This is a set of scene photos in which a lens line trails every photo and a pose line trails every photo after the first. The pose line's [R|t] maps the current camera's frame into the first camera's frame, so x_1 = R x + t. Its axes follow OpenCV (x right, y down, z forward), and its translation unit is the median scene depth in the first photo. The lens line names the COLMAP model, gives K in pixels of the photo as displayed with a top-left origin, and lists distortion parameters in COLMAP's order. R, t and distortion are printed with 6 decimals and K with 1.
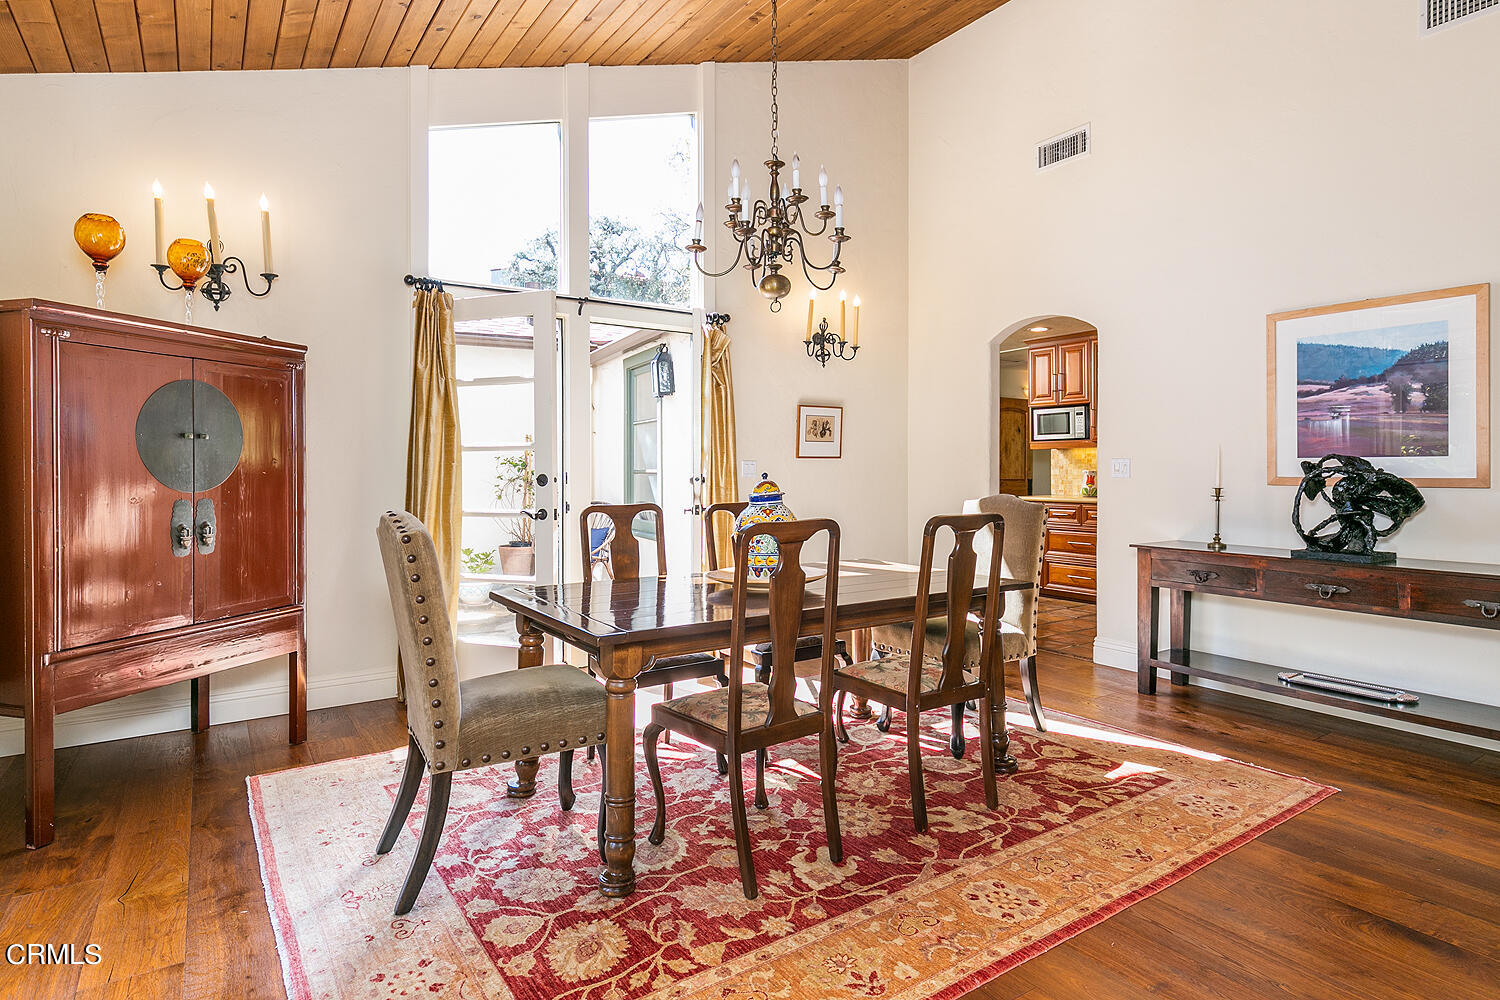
lens RADIAL K [[844.4, 0, 751.2], [0, 844.4, 488.2], [0, 0, 1]] dist [0.003104, 0.000160]
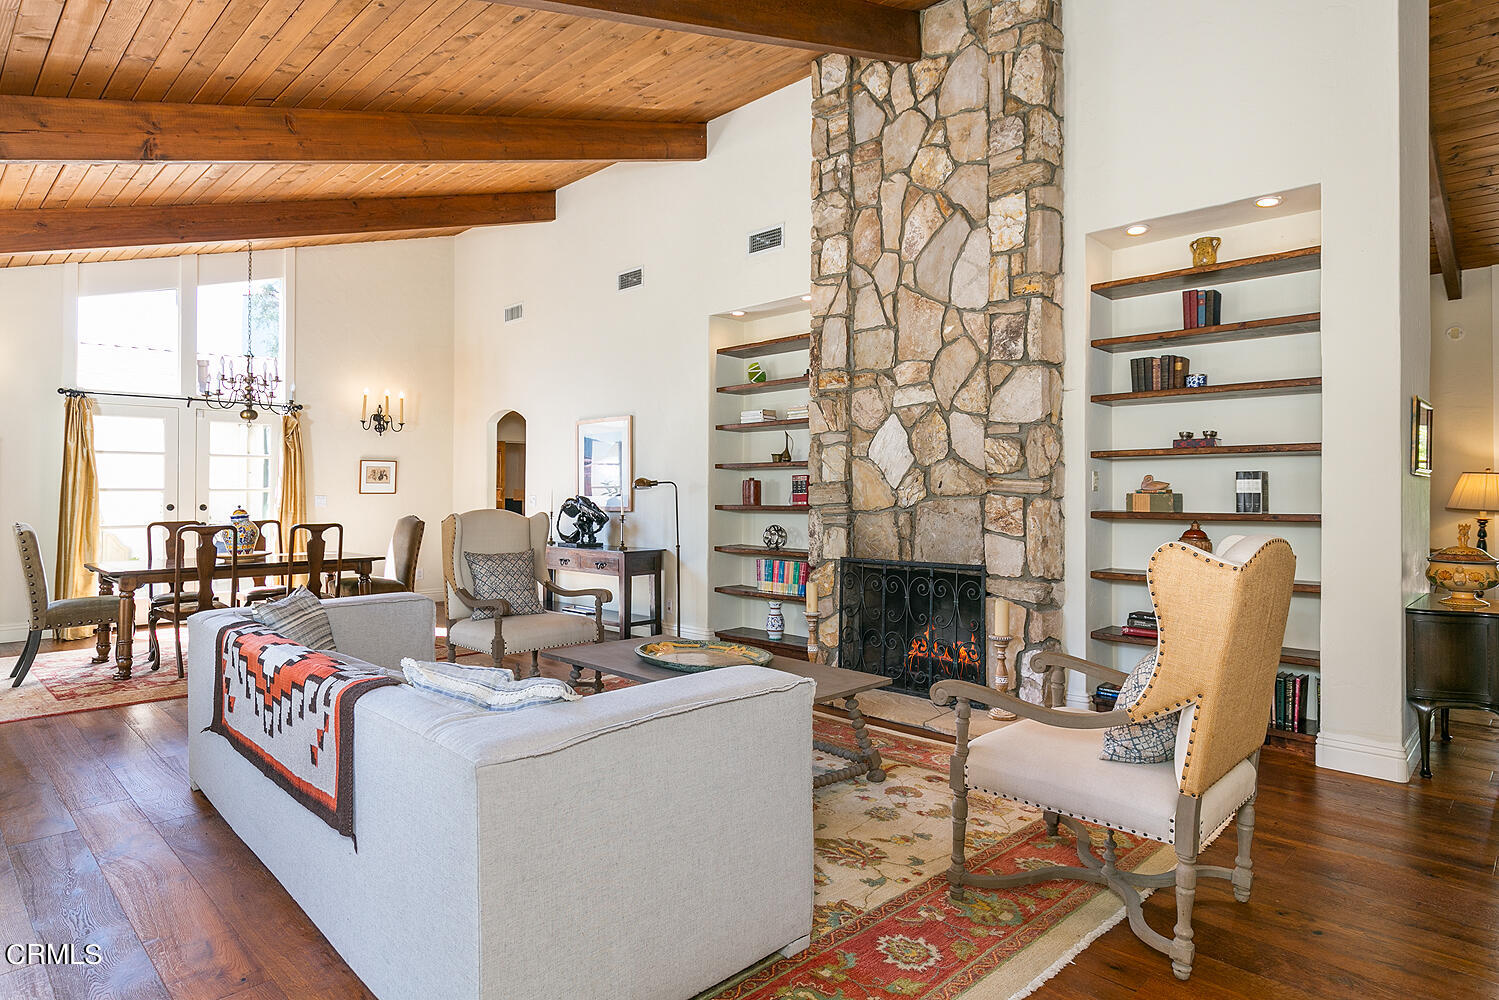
lens RADIAL K [[843.9, 0, 759.2], [0, 843.9, 503.2], [0, 0, 1]] dist [0.003104, 0.000160]
pose [[0.976564, -0.005921, 0.215148, 0.574364], [0.006982, 0.999967, -0.004173, -0.006274], [-0.215116, 0.005578, 0.976573, -0.918902]]
